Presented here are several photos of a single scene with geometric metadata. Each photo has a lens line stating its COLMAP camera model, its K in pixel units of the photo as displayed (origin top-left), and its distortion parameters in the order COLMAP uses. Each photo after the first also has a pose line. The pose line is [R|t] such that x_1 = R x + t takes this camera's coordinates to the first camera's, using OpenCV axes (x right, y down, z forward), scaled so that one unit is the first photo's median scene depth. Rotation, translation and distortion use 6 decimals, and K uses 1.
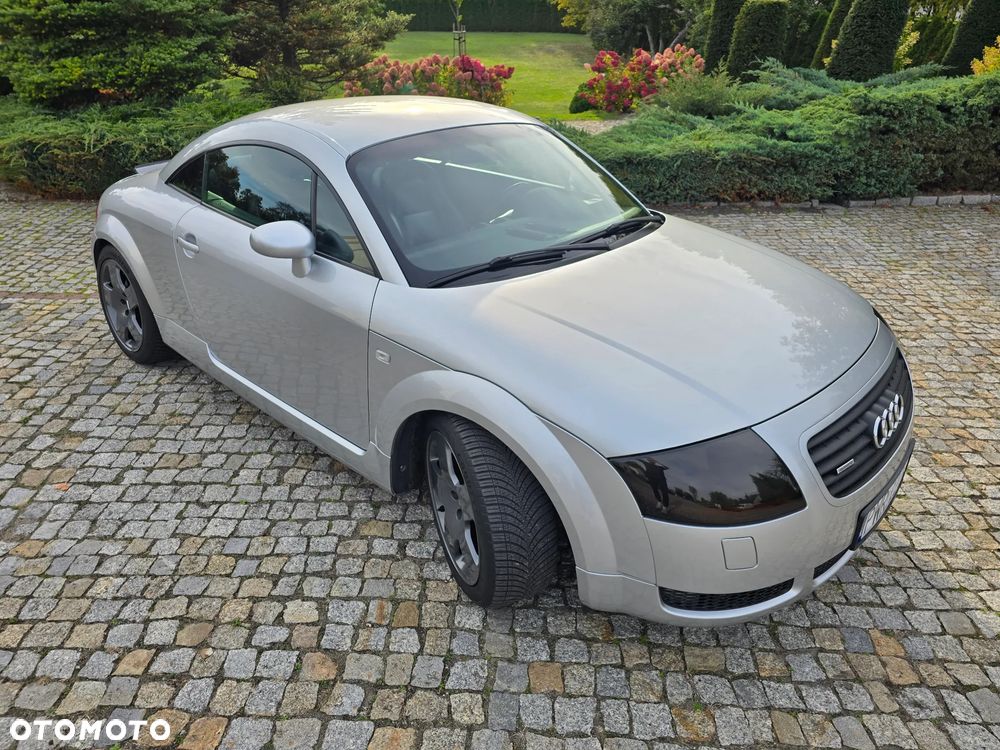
lens RADIAL K [[691.5, 0, 497.4], [0, 691.5, 364.3], [0, 0, 1]] dist [0.037813, -0.035387]
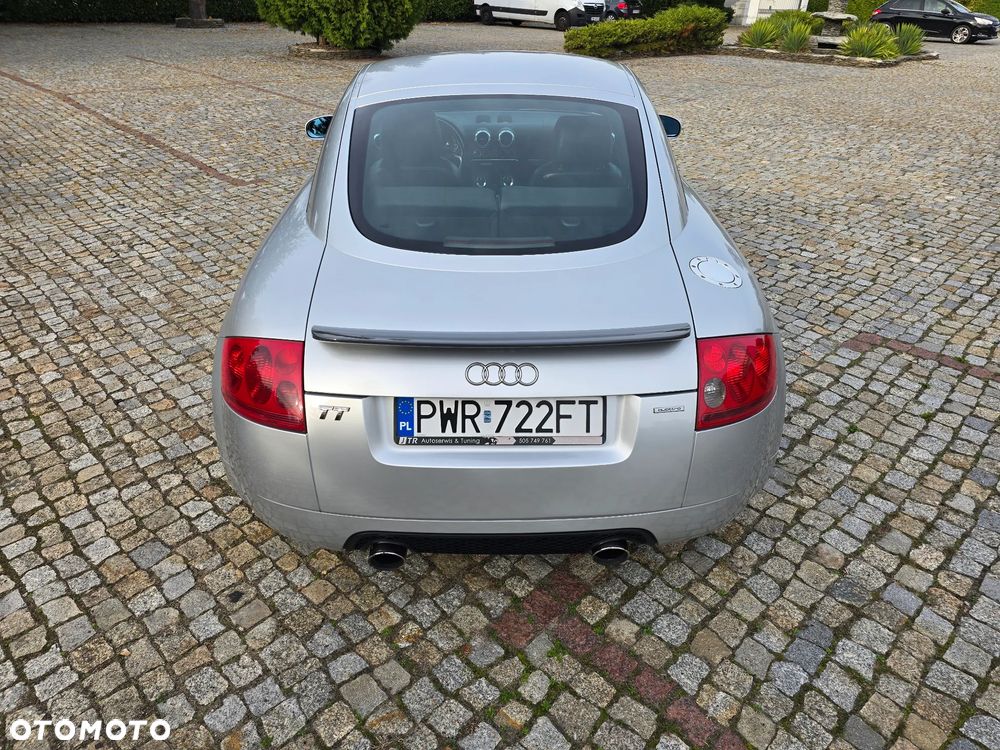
lens RADIAL K [[672.3, 0, 495.9], [0, 672.3, 363.6], [0, 0, 1]] dist [0.059792, -0.053486]
pose [[-0.677106, -0.385147, 0.627048, -1.042022], [0.309772, 0.623747, 0.717622, -0.903057], [-0.667509, 0.680148, -0.303036, 1.796741]]
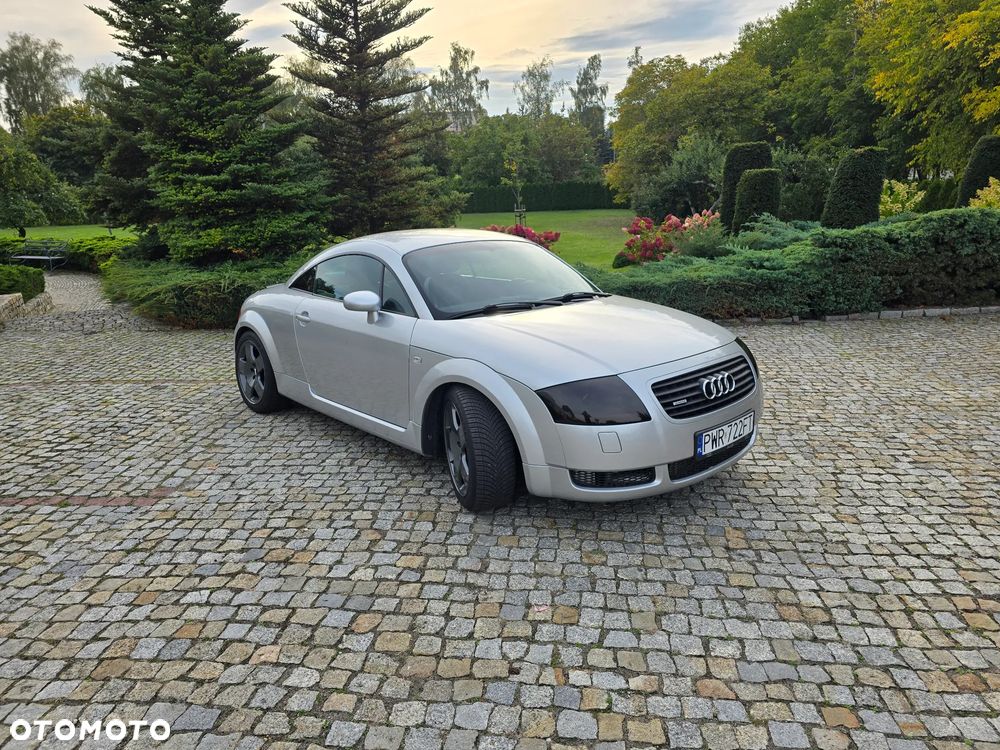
lens RADIAL K [[684.1, 0, 509.6], [0, 684.1, 352.9], [0, 0, 1]] dist [0.069696, -0.073572]
pose [[0.996466, -0.021375, -0.081233, 0.155321], [0.001039, 0.970144, -0.242526, 0.302497], [0.083992, 0.241584, 0.966738, -0.475626]]
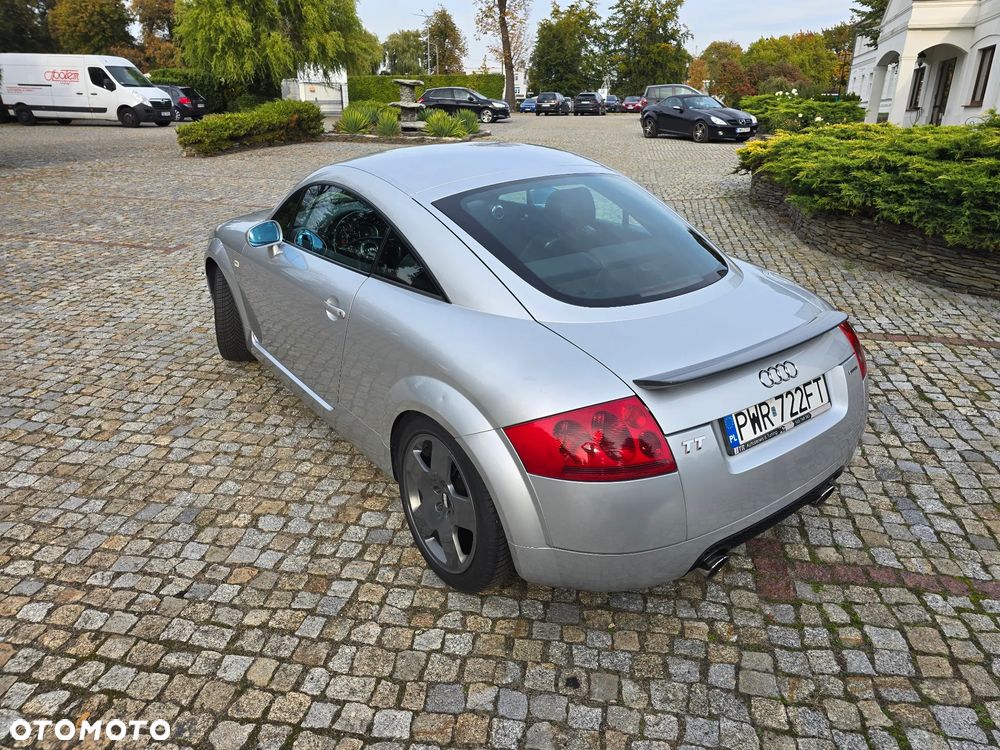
lens RADIAL K [[668.9, 0, 501.9], [0, 668.9, 369.5], [0, 0, 1]] dist [0.054576, -0.049894]
pose [[-0.979202, -0.096359, 0.178545, -0.485676], [0.076170, 0.641050, 0.763710, -1.074712], [-0.188047, 0.761426, -0.620378, 2.152761]]
